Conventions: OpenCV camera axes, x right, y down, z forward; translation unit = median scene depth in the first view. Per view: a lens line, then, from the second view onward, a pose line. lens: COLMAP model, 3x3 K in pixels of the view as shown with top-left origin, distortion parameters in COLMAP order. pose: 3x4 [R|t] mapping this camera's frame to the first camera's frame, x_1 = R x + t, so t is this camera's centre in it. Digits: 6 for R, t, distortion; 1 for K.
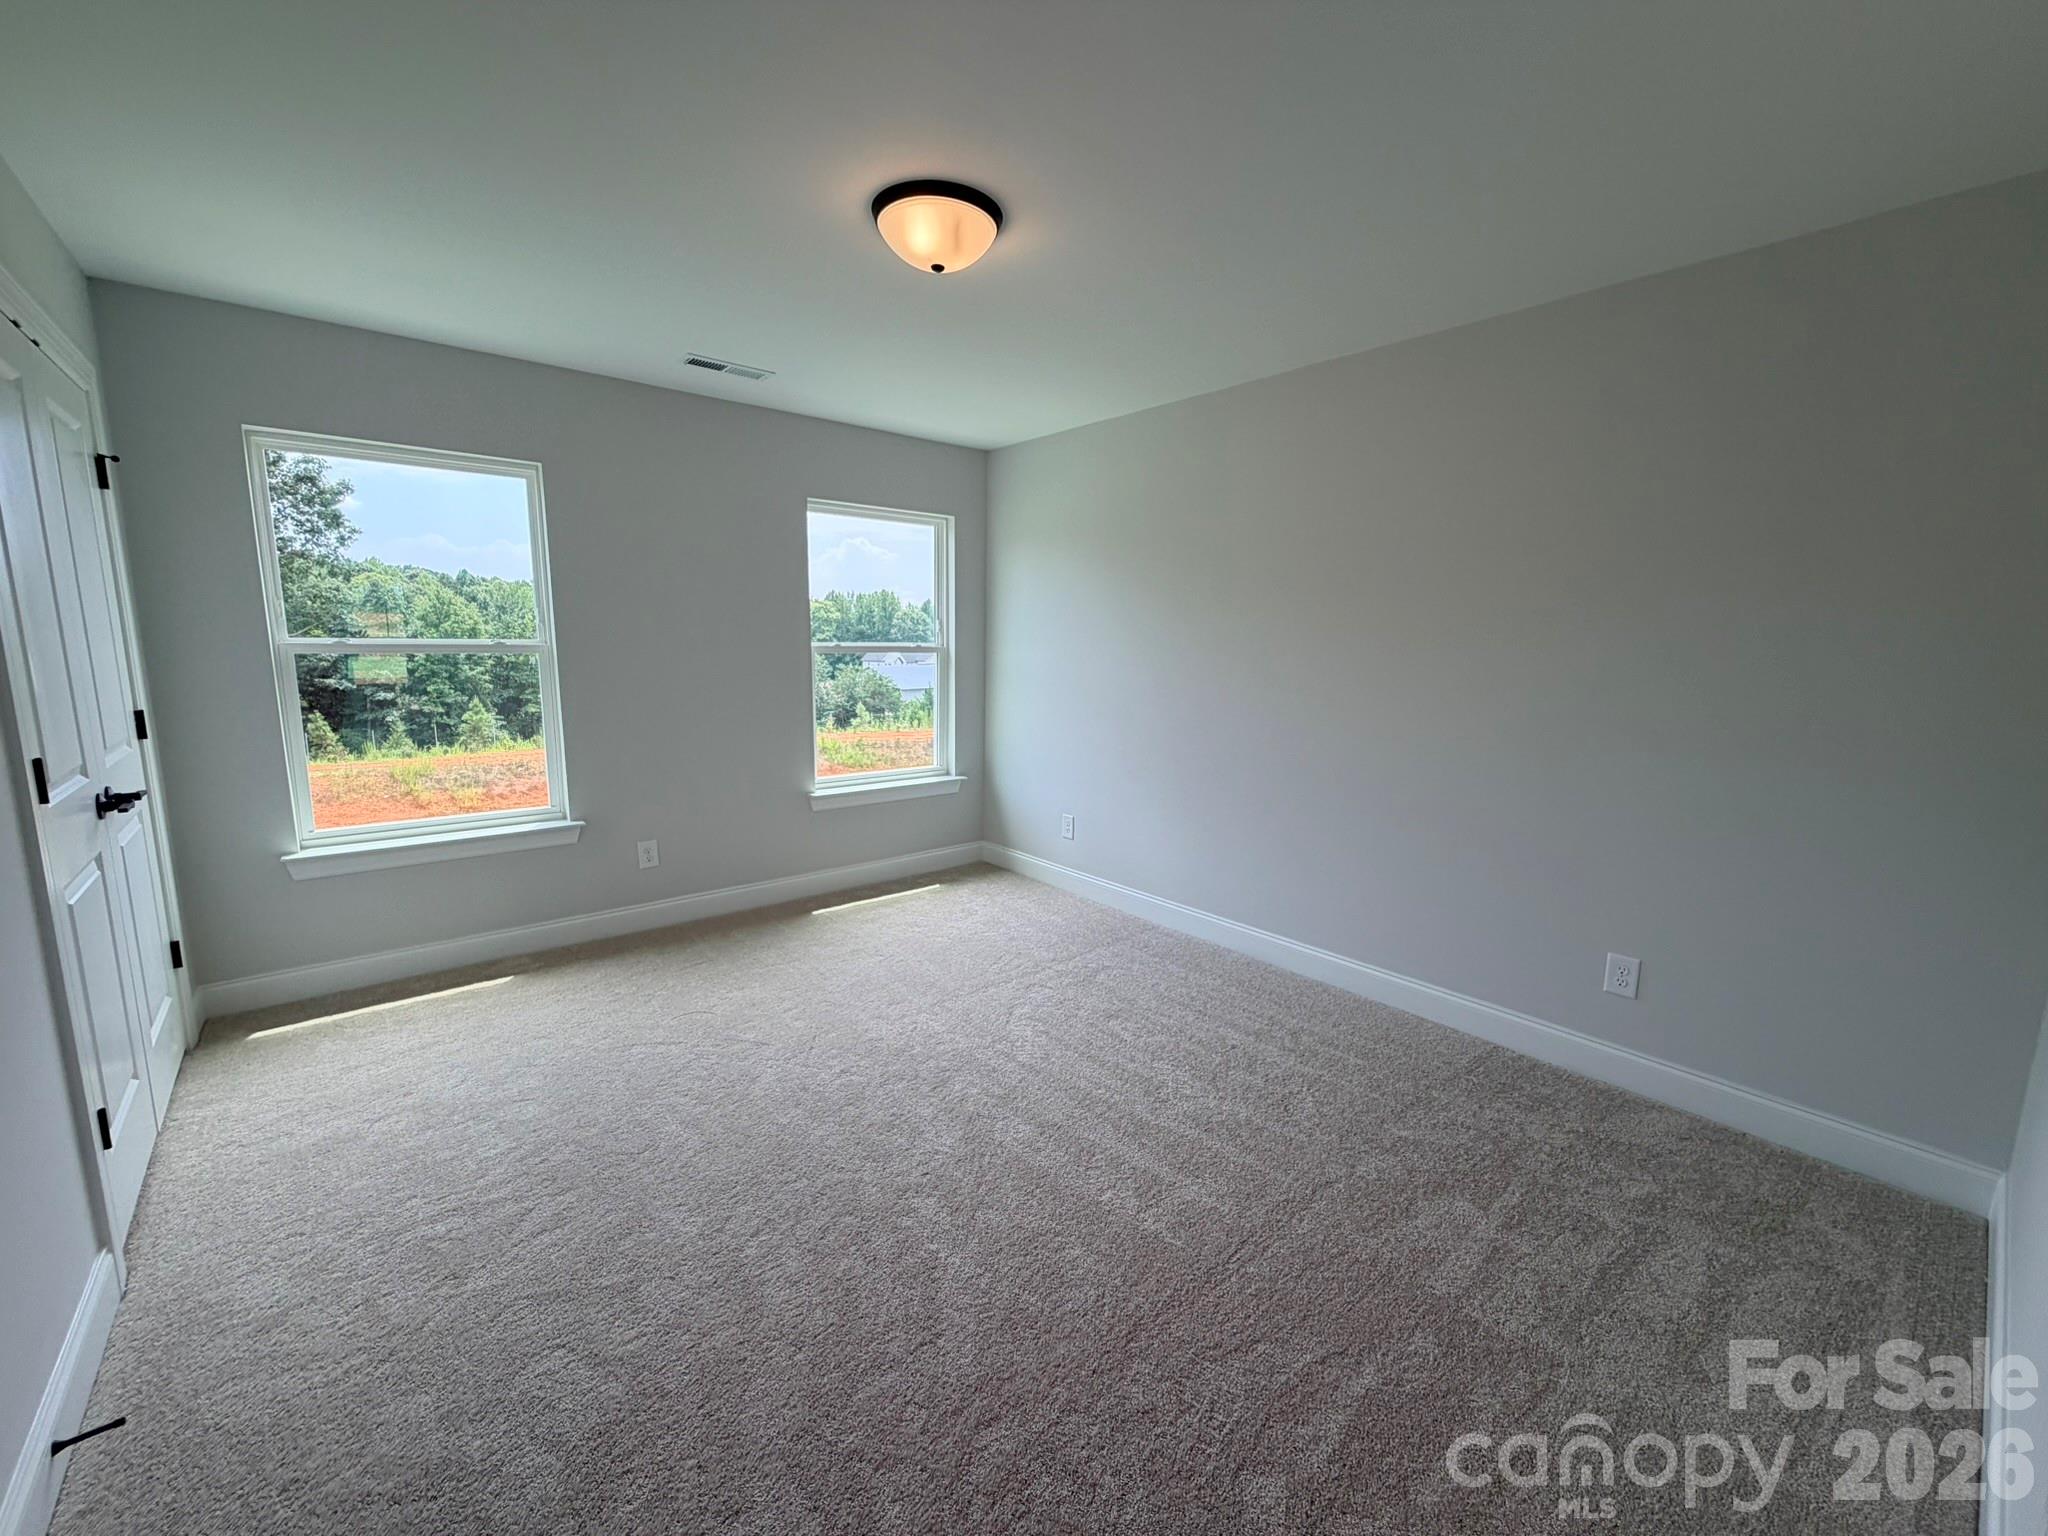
lens RADIAL K [[834.6, 0, 1011.9], [0, 834.6, 769.7], [0, 0, 1]] dist [-0.001562, -0.000056]
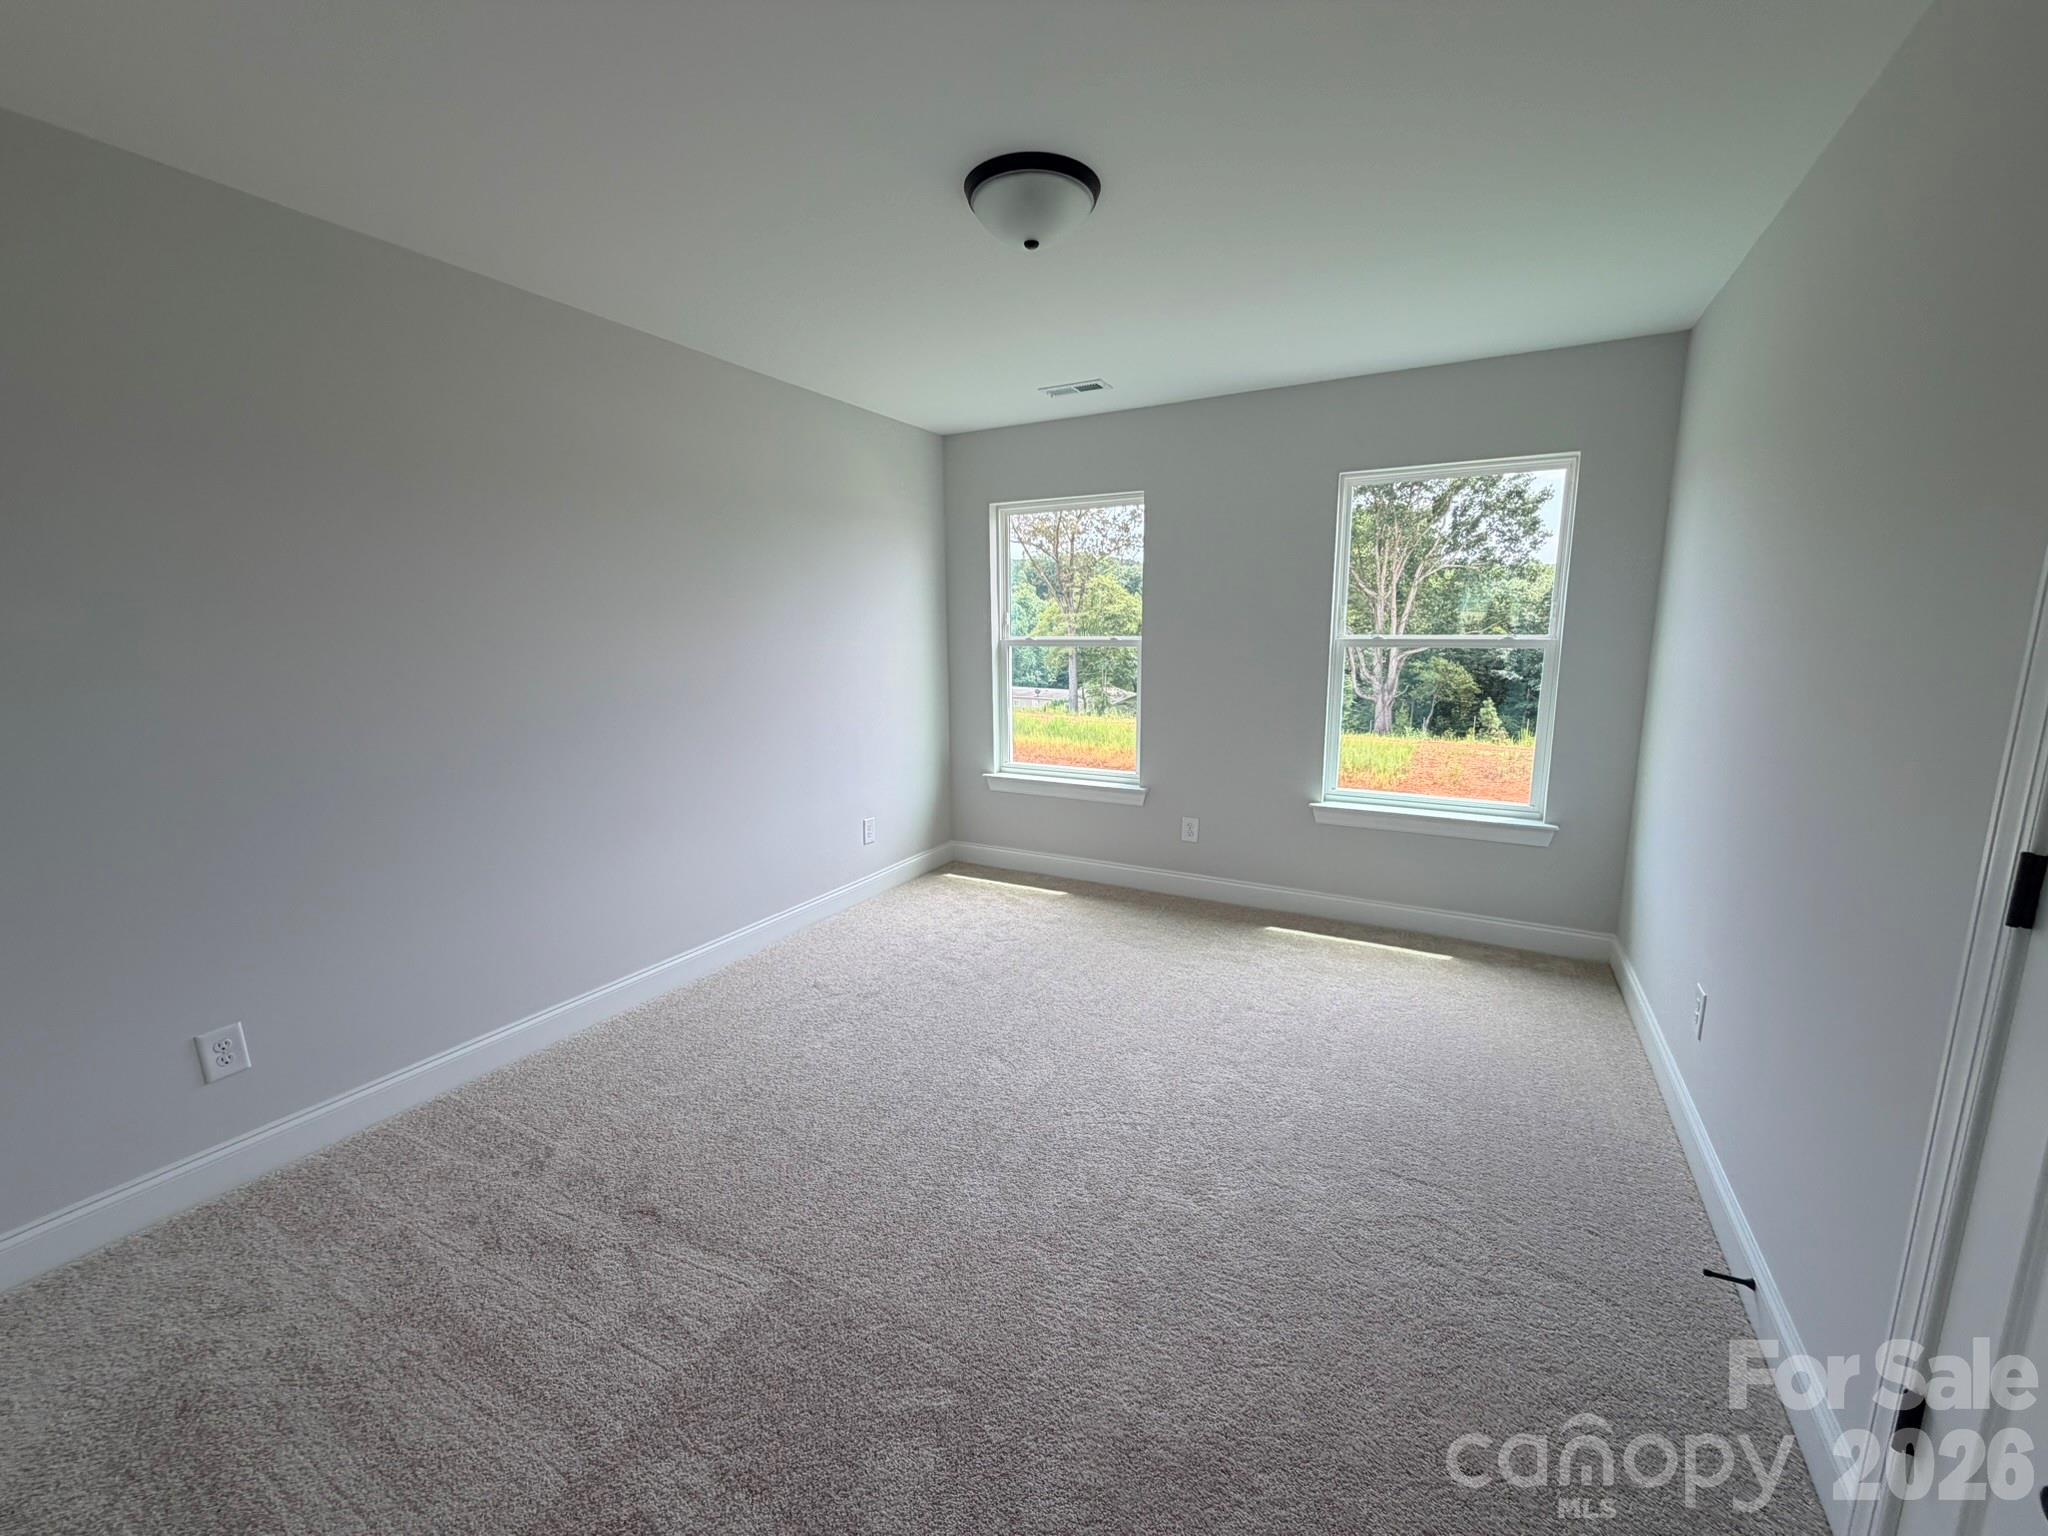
lens RADIAL K [[817.4, 0, 1022.8], [0, 817.4, 770.8], [0, 0, 1]] dist [-0.000350, 0.000304]
pose [[0.352329, 0.143836, -0.924757, 0.130919], [-0.133555, 0.985733, 0.102437, -0.015511], [0.926298, 0.087415, 0.366512, 0.108042]]
